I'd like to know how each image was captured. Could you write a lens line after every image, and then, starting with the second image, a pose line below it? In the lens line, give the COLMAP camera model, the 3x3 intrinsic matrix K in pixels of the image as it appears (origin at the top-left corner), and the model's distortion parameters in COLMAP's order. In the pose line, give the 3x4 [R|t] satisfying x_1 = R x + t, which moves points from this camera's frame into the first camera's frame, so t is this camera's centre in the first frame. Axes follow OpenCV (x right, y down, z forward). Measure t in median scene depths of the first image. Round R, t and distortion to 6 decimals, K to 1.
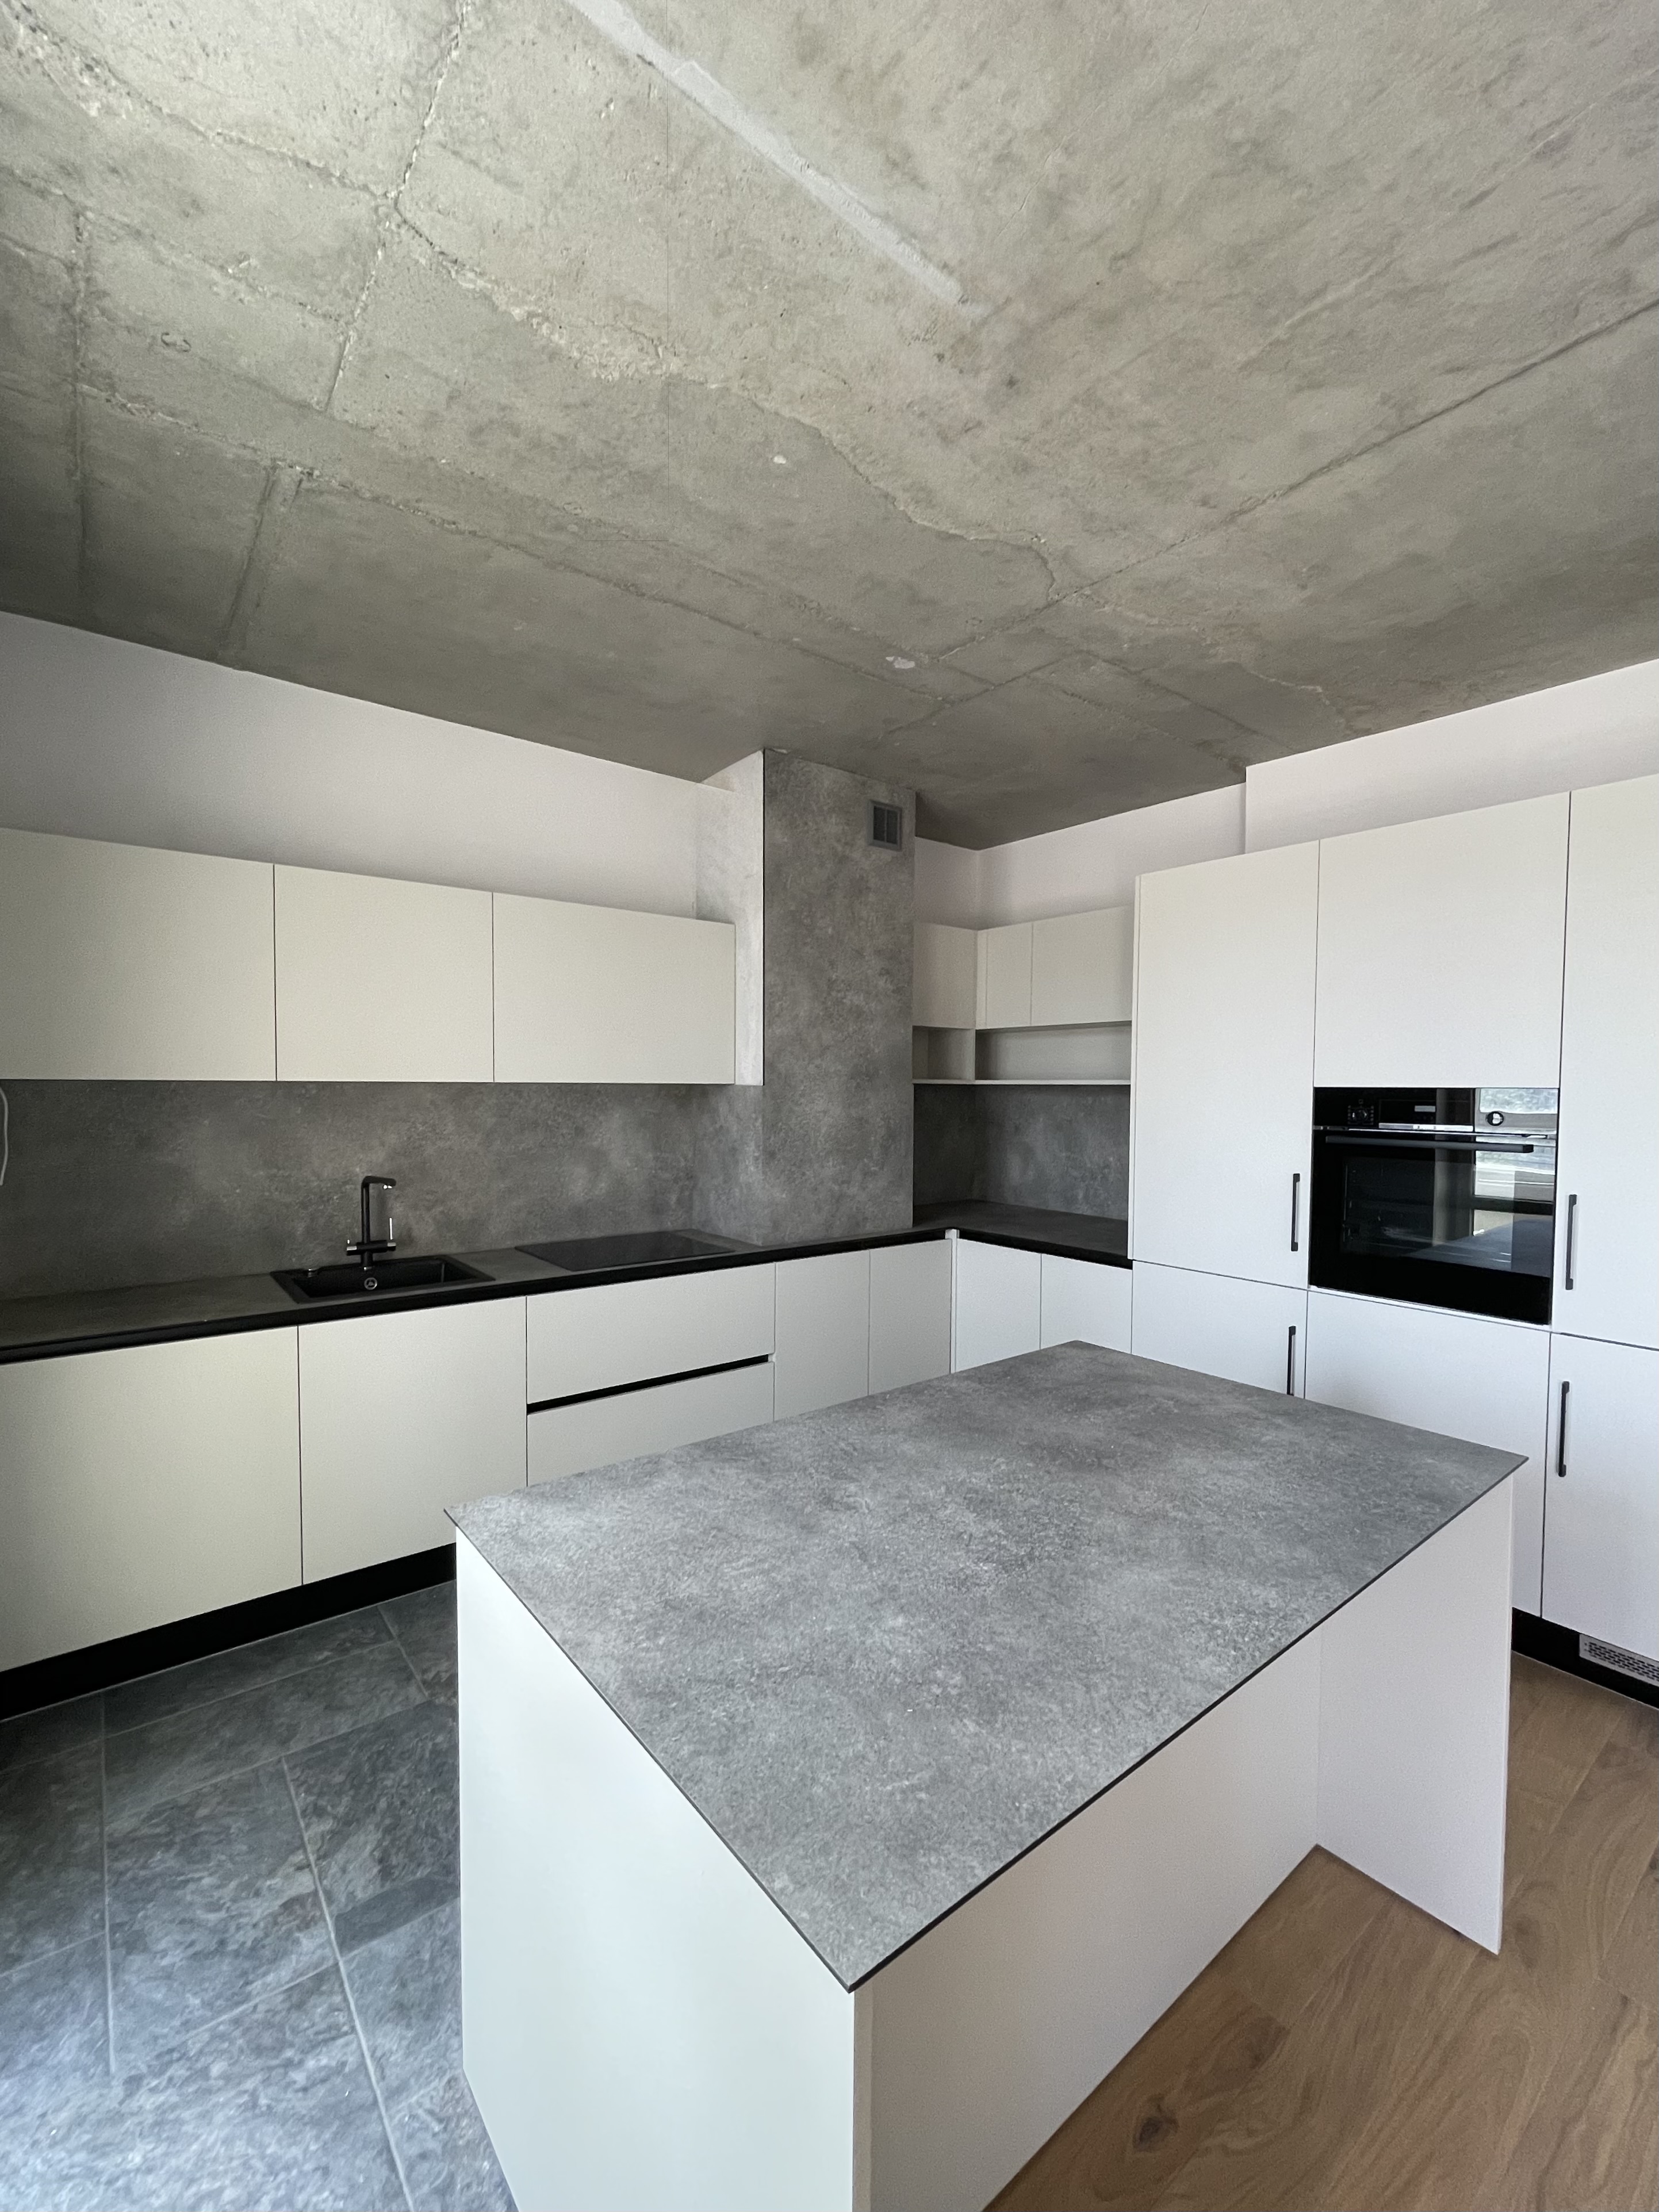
lens RADIAL K [[937.7, 0, 845.9], [0, 937.7, 1120.1], [0, 0, 1]] dist [0.002985, -0.000555]
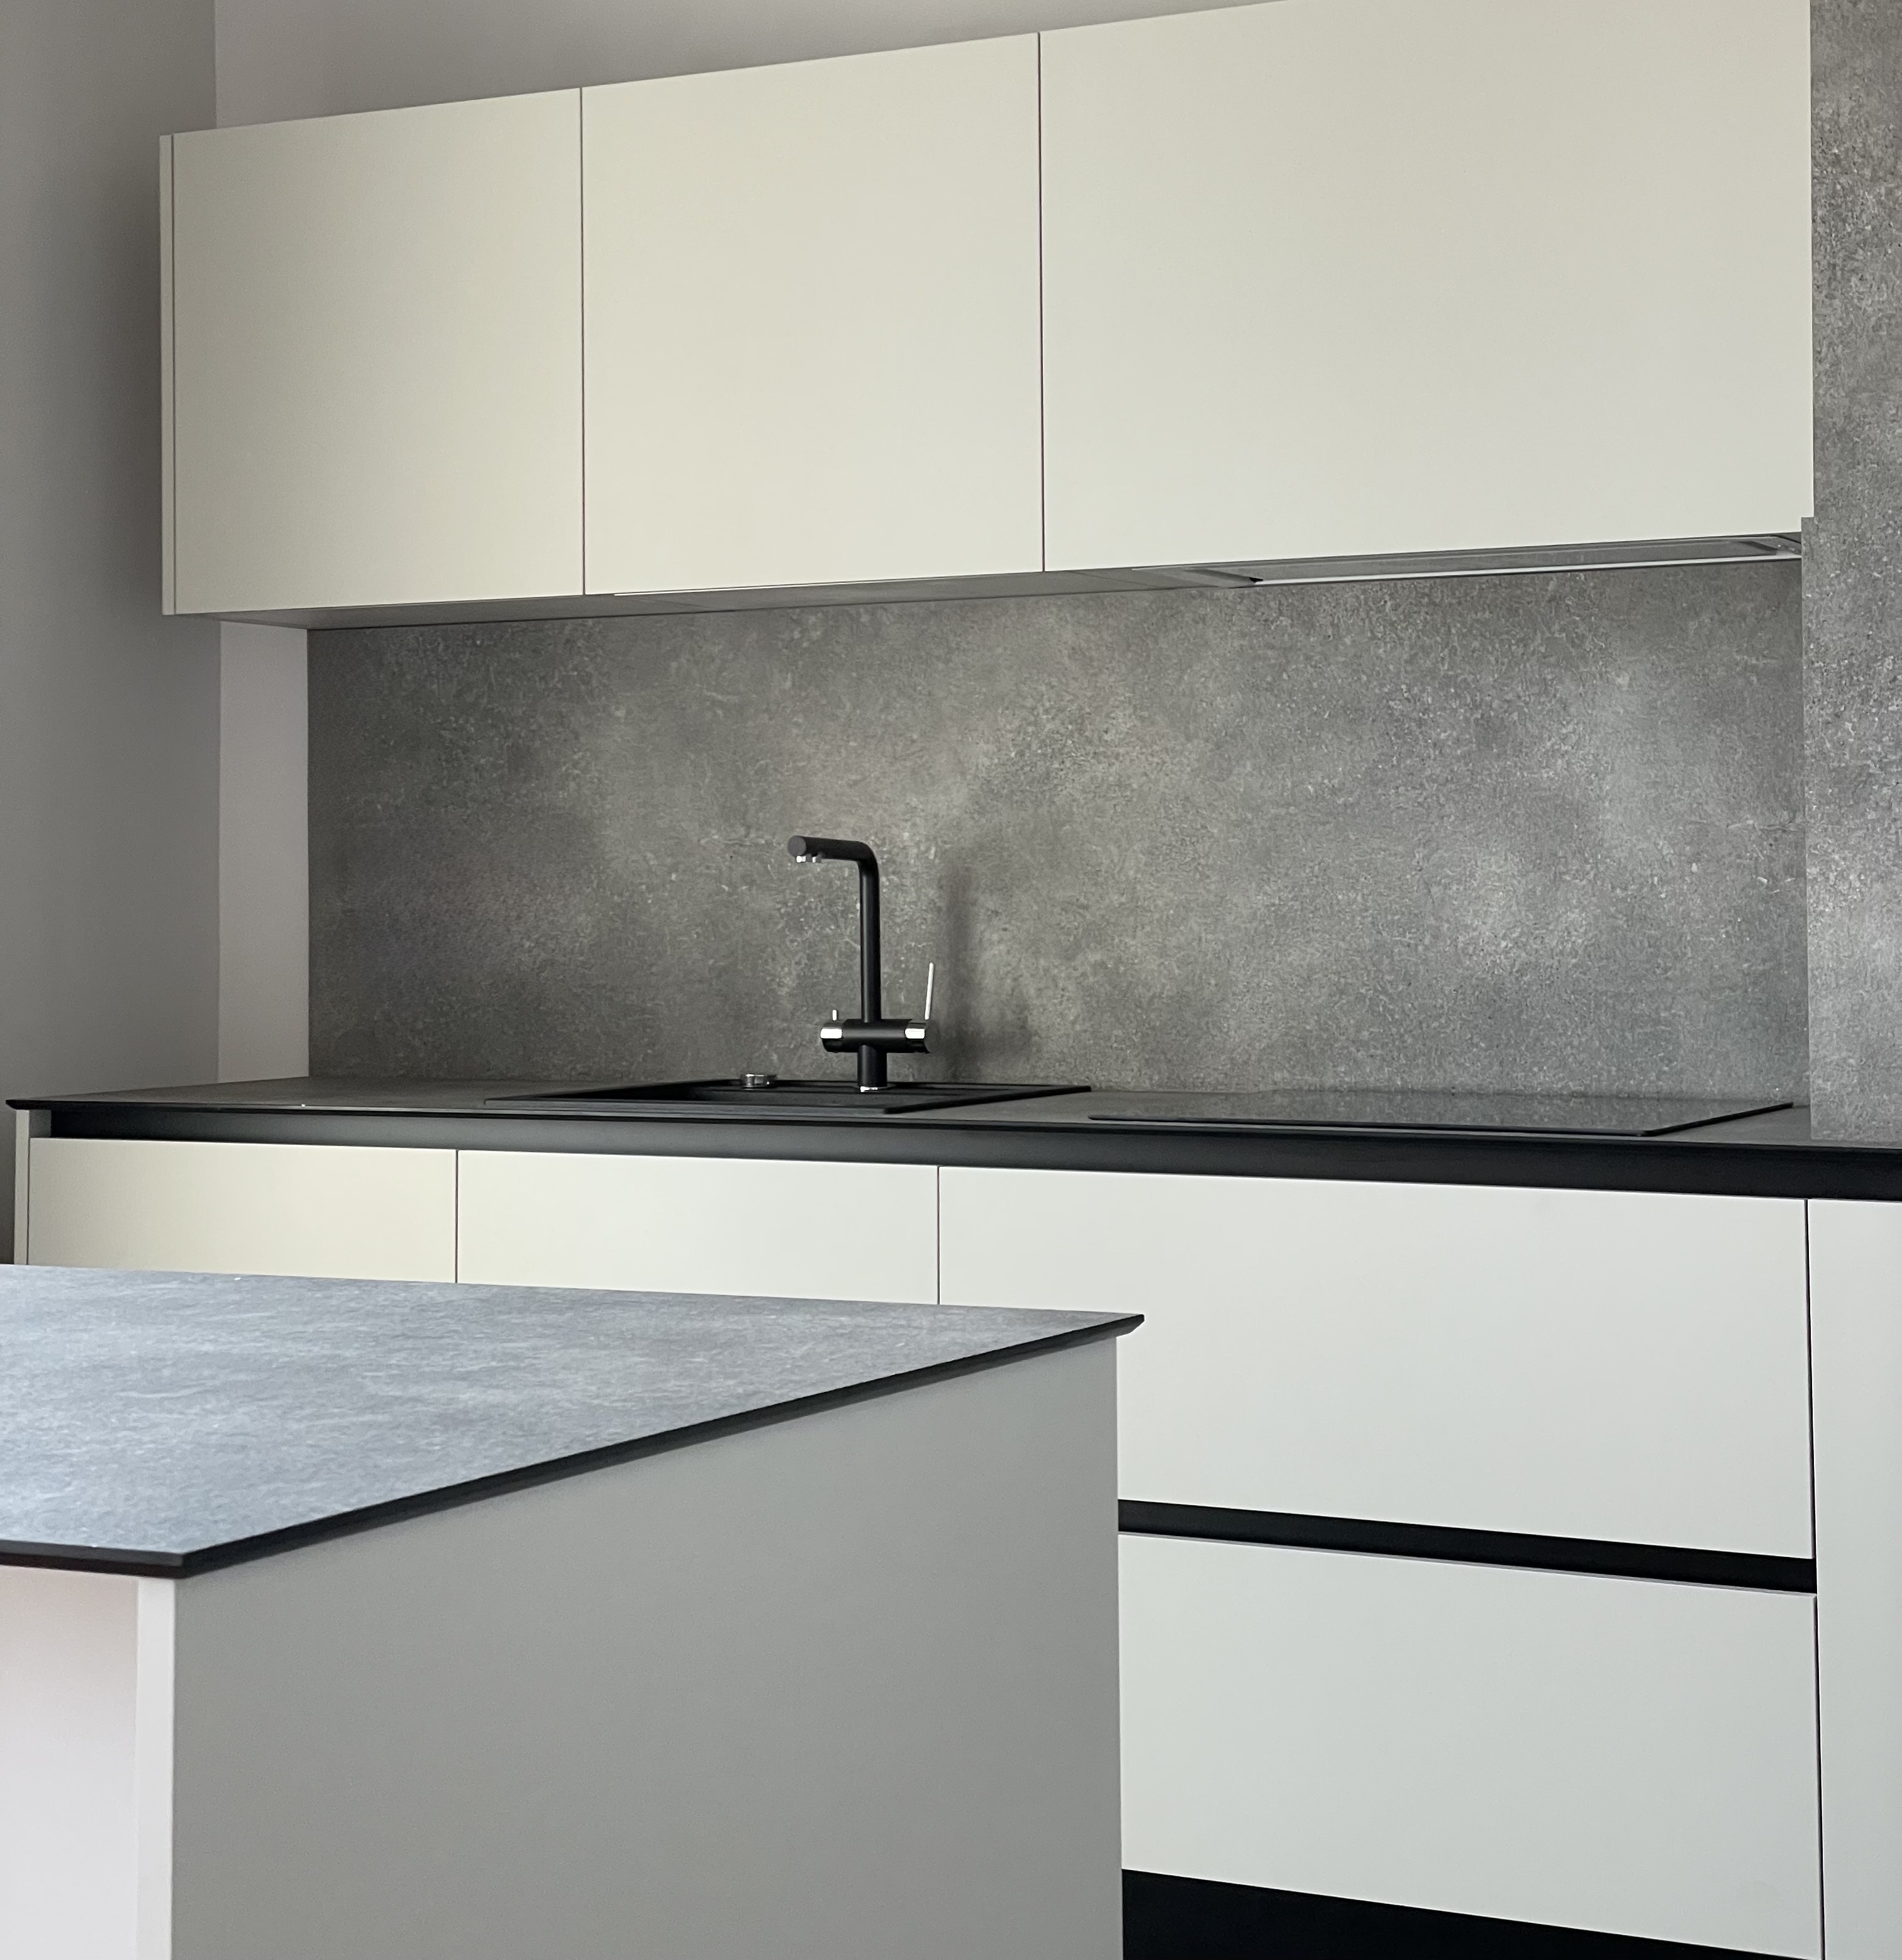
lens RADIAL K [[3726.5, 0, 955.1], [0, 3726.5, 759.2], [0, 0, 1]] dist [0.075822, 0.280277]
pose [[0.406231, -0.042598, -0.912777, 0.816049], [-0.023556, 0.998093, -0.057064, 0.101801], [0.913467, 0.044683, 0.404453, 0.390650]]
